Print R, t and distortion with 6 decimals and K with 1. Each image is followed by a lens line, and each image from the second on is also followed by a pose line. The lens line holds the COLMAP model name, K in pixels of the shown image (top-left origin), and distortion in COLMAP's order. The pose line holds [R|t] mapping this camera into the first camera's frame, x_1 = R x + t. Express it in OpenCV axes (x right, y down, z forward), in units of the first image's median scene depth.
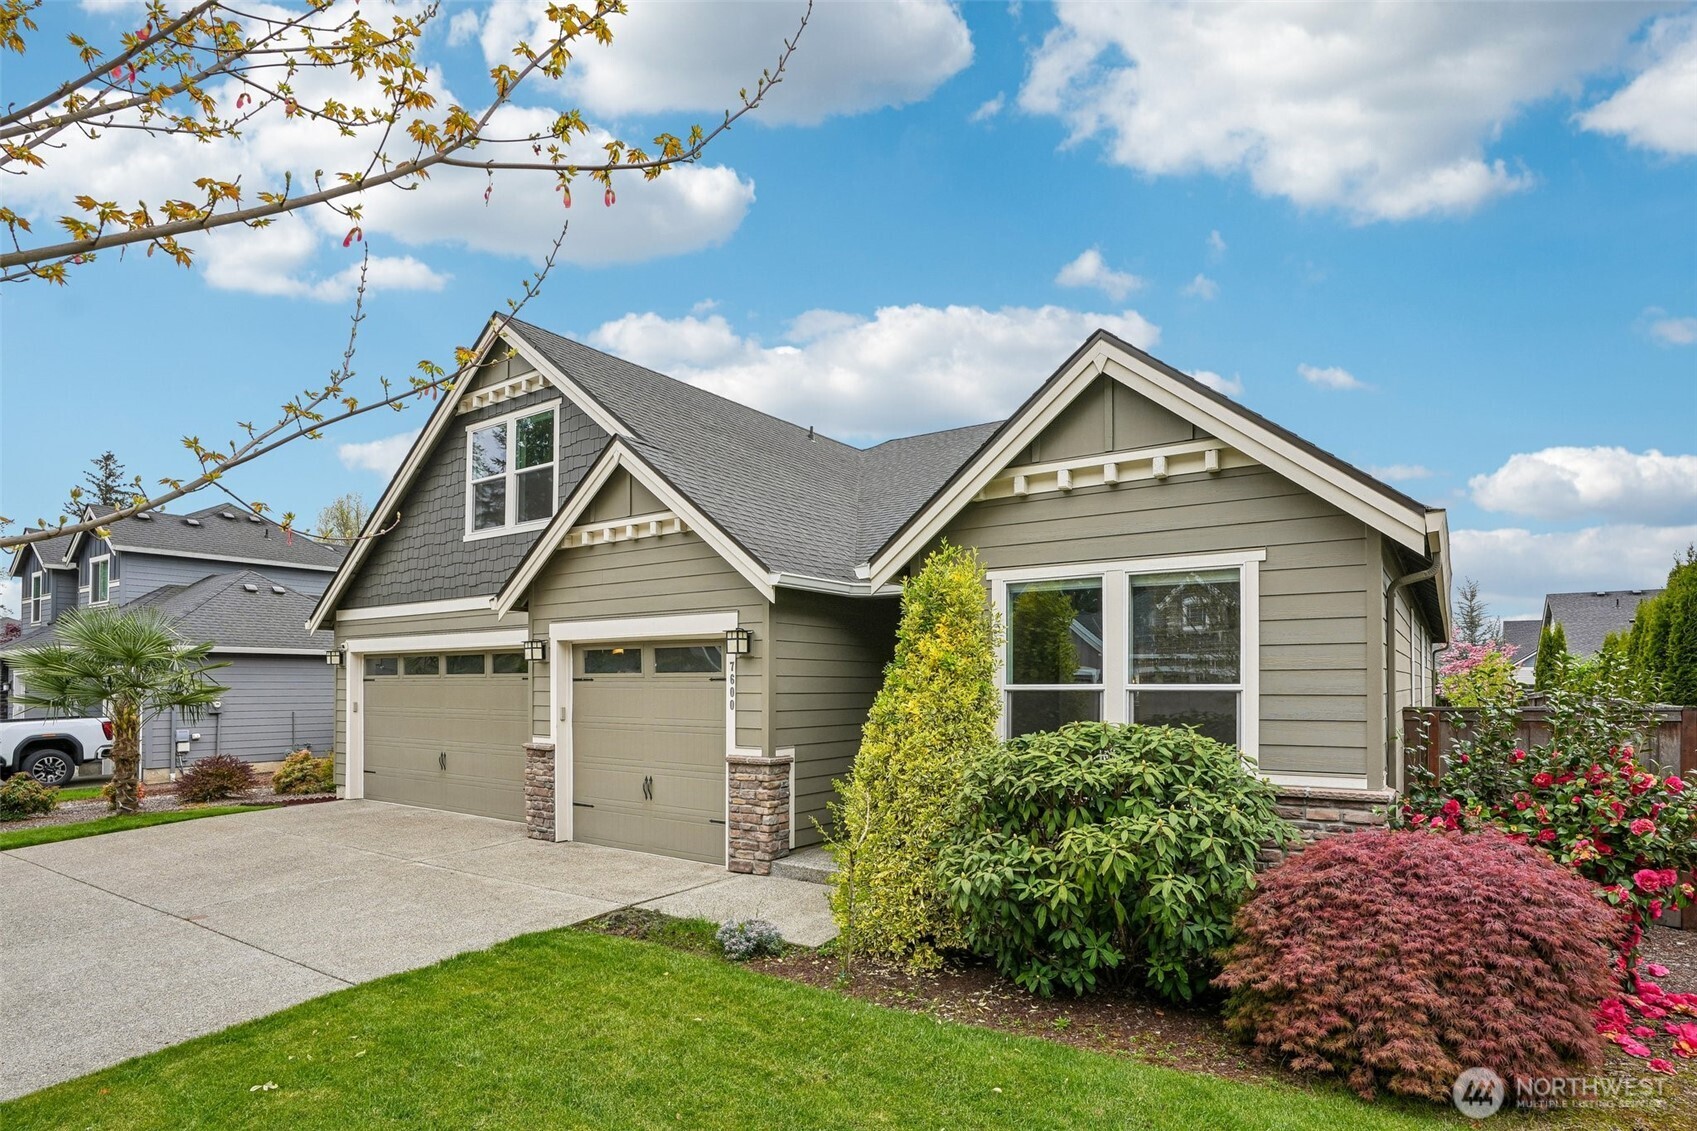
lens RADIAL K [[898.9, 0, 848.8], [0, 898.9, 625.0], [0, 0, 1]] dist [-0.066798, 0.000107]
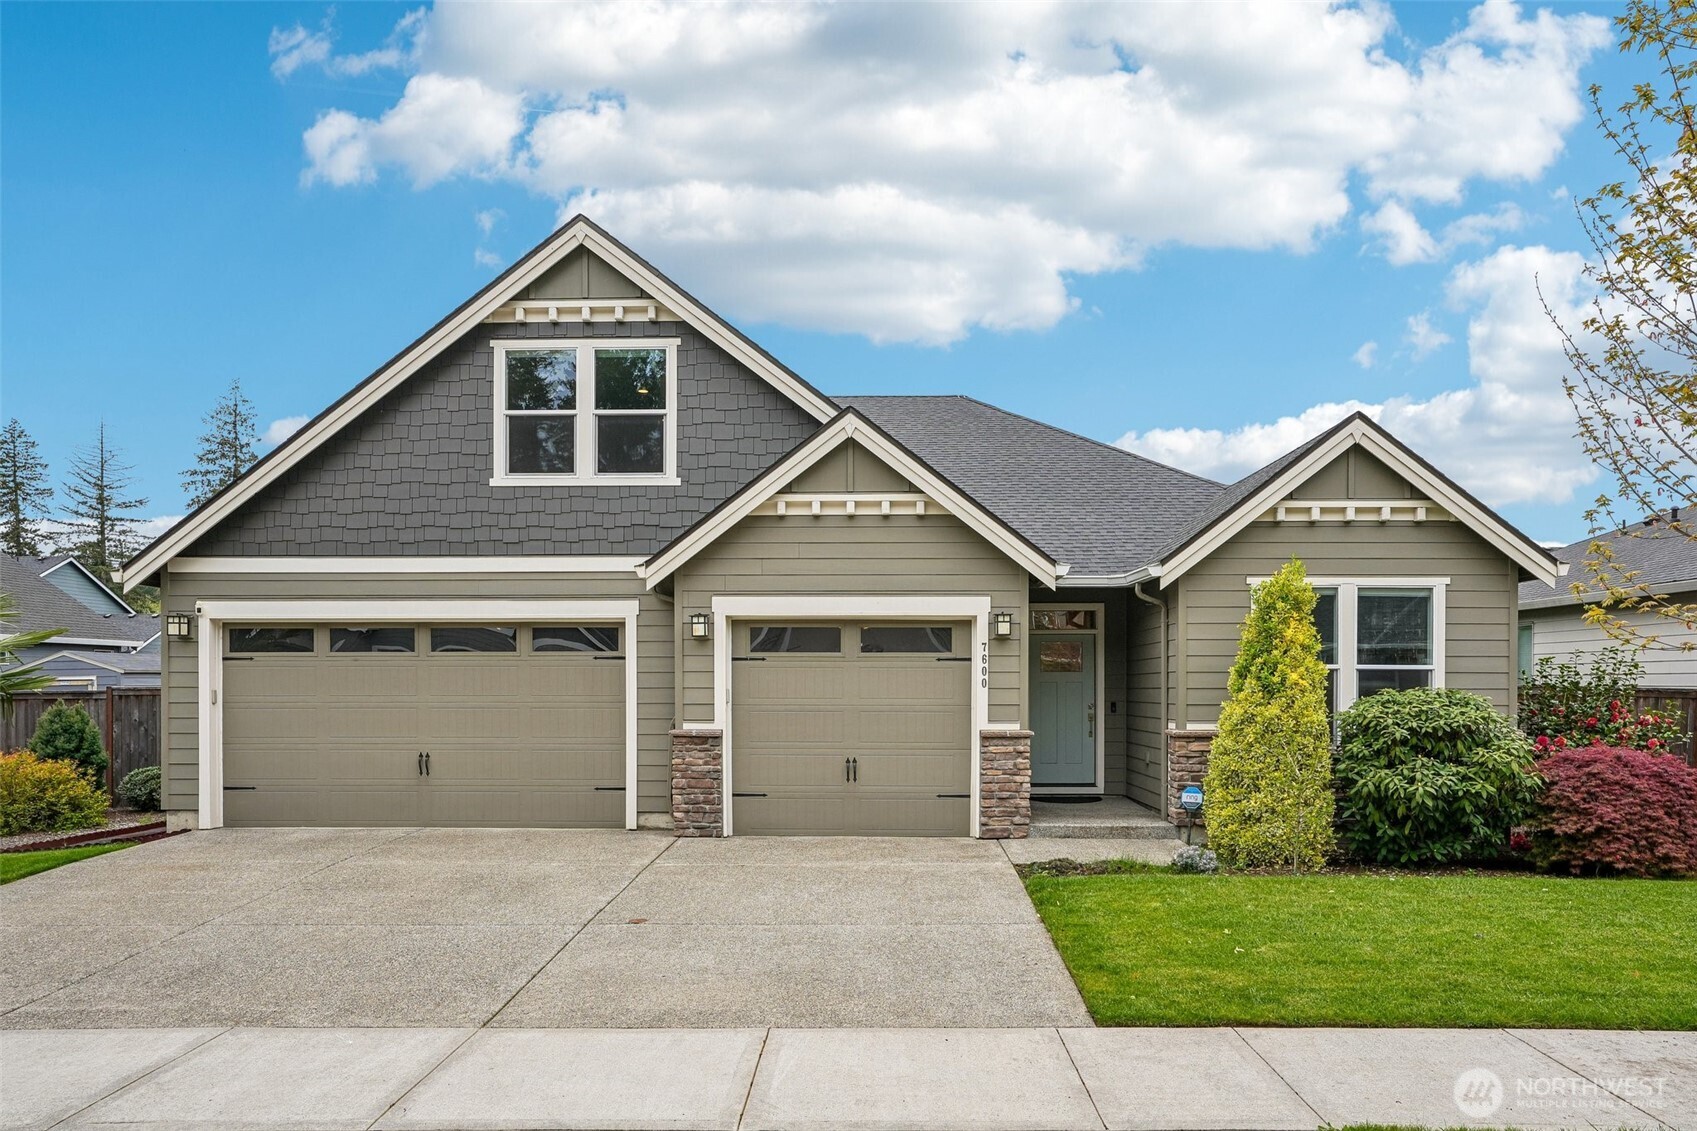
lens RADIAL K [[1142.0, 0, 849.3], [0, 1142.0, 623.9], [0, 0, 1]] dist [-0.027847, -0.000831]
pose [[0.837940, 0.028148, 0.545037, -1.009787], [-0.038174, 0.999246, 0.007084, 0.014688], [-0.544426, -0.026742, 0.838382, -0.051803]]
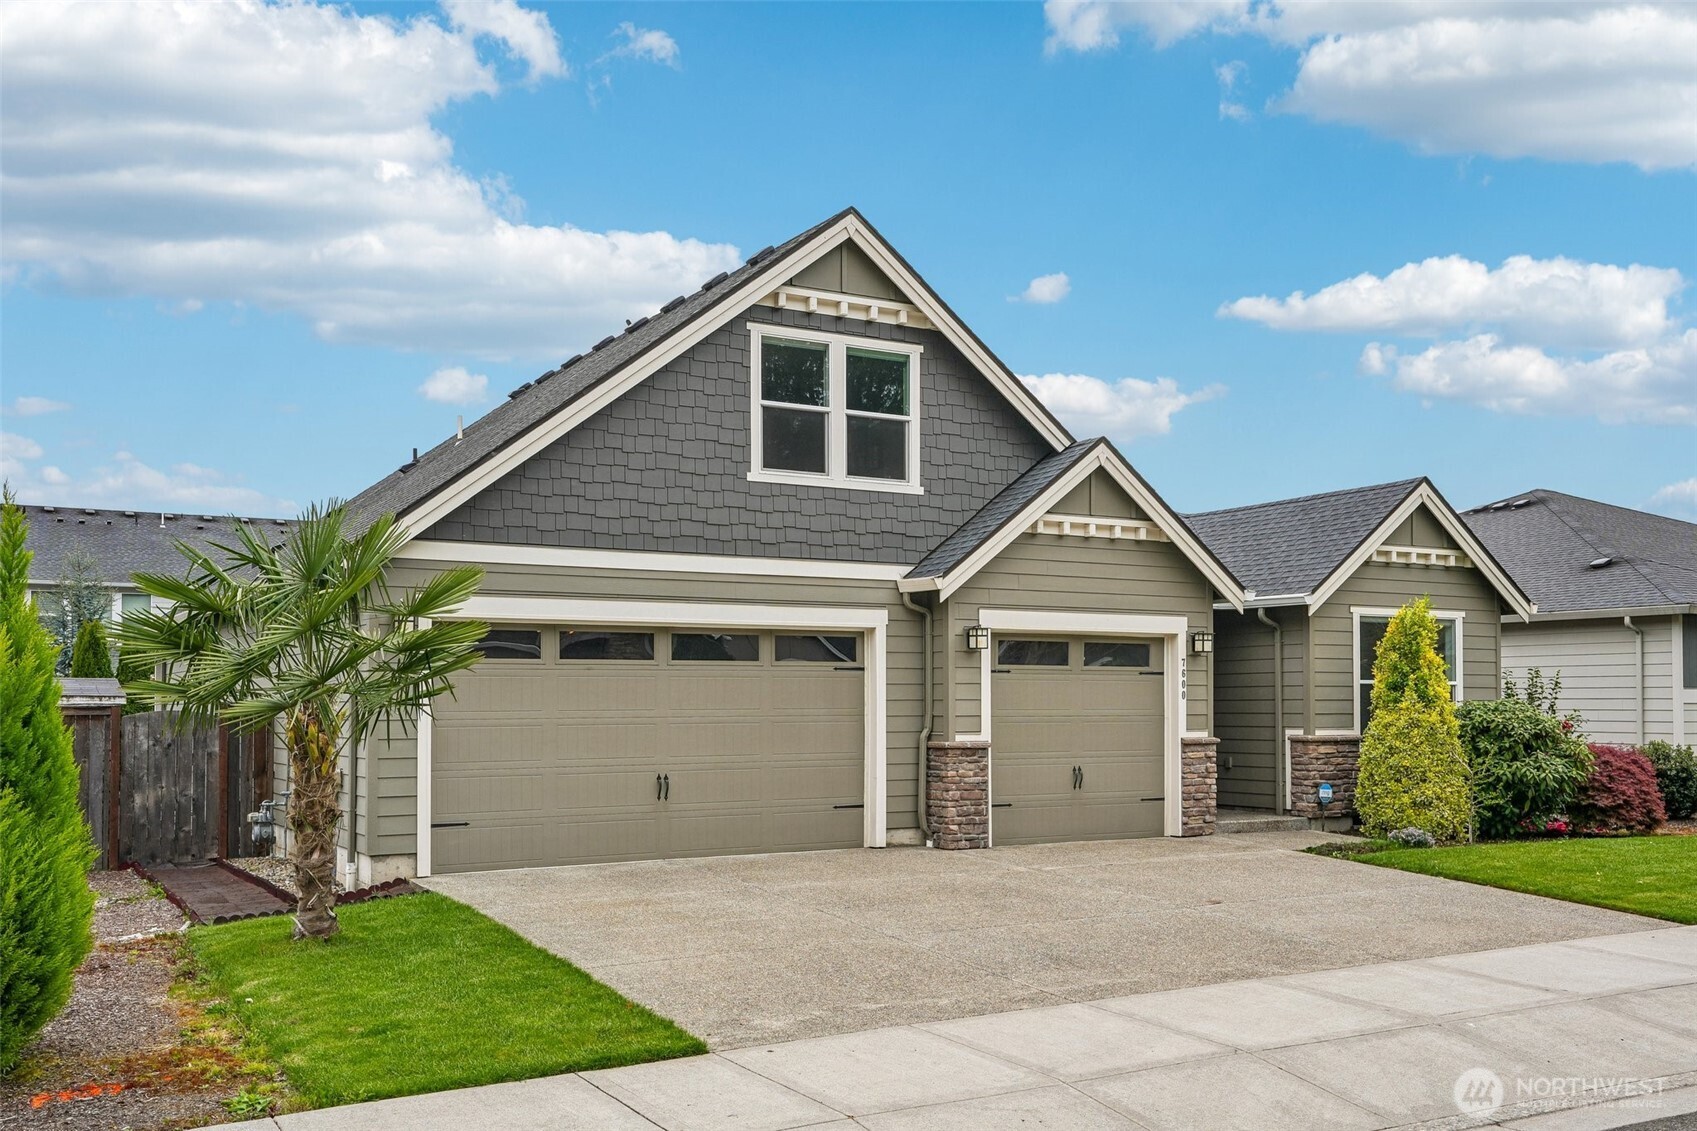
lens RADIAL K [[1526.2, 0, 848.5], [0, 1526.2, 565.5], [0, 0, 1]] dist [0.016899, 0.007784]
pose [[0.433794, 0.078954, 0.897546, -2.145645], [-0.061057, 0.996439, -0.058144, 0.062572], [-0.898941, -0.029579, 0.437070, 0.522377]]
